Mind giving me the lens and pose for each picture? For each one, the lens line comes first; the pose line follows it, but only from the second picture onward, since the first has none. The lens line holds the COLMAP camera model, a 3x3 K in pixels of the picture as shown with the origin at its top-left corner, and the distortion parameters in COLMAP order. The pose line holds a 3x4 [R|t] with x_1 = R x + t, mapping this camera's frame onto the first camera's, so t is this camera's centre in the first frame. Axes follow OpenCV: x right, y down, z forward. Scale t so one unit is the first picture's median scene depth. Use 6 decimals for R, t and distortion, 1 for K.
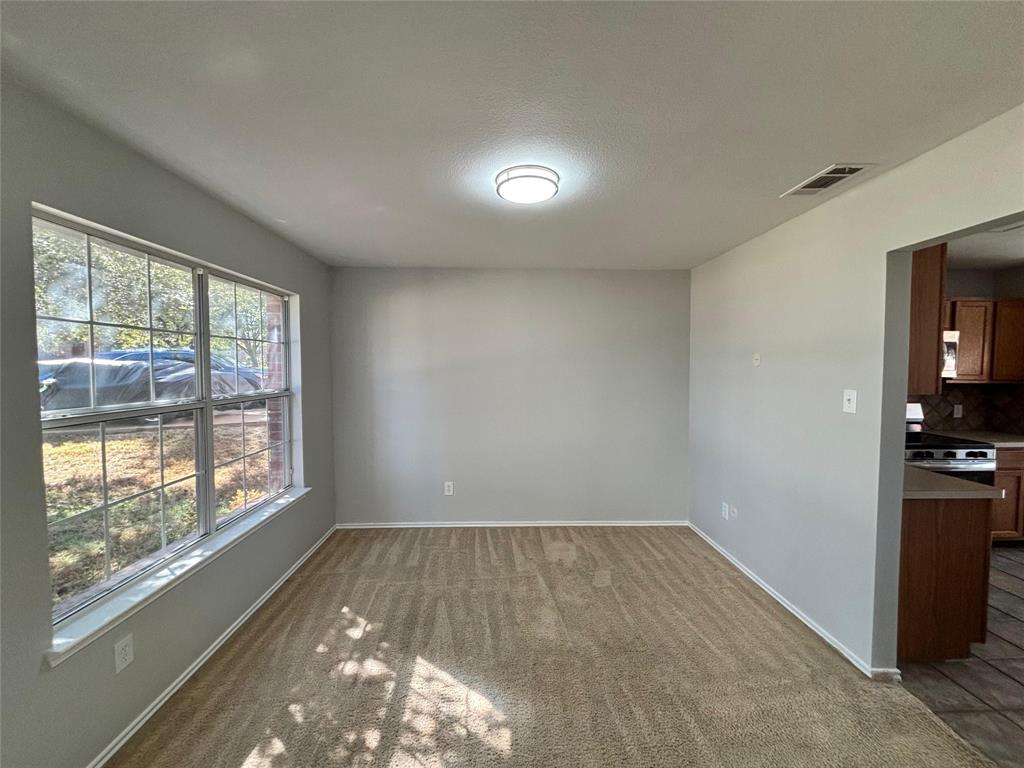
lens RADIAL K [[410.0, 0, 512.5], [0, 410.0, 383.5], [0, 0, 1]] dist [0.002927, -0.000053]
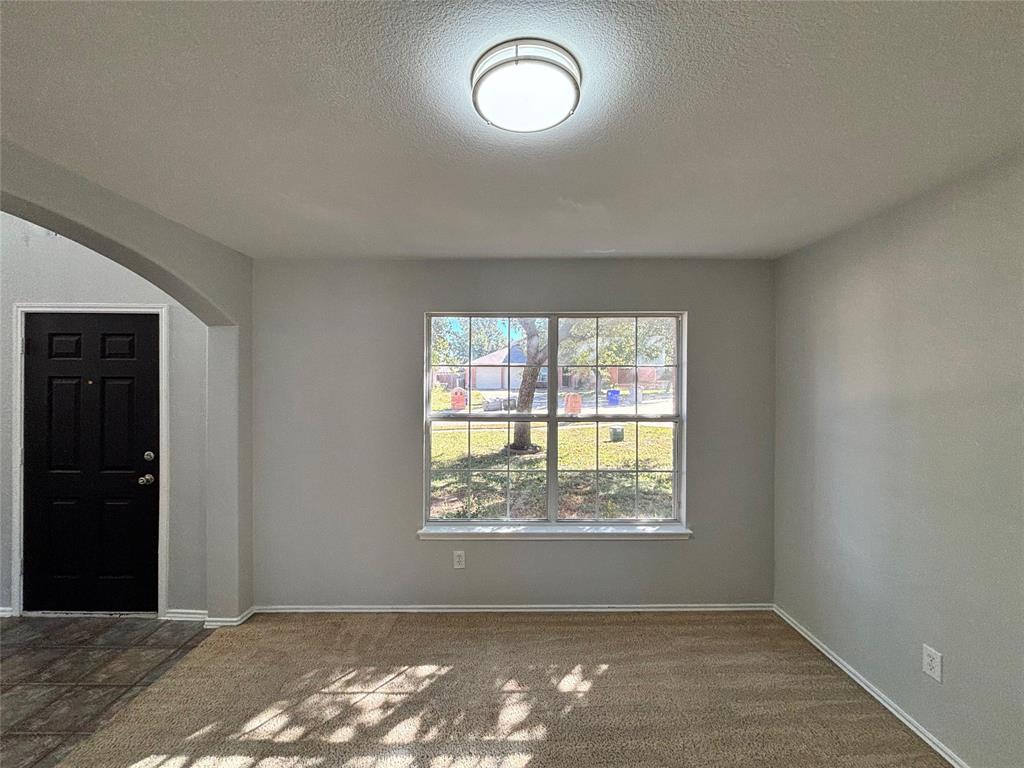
lens RADIAL K [[410.0, 0, 517.4], [0, 410.0, 388.9], [0, 0, 1]] dist [0.002927, -0.000053]
pose [[-0.031541, 0.017842, -0.999343, 0.367571], [-0.037673, 0.999109, 0.019026, -0.047969], [0.998792, 0.038249, -0.030841, 0.626408]]
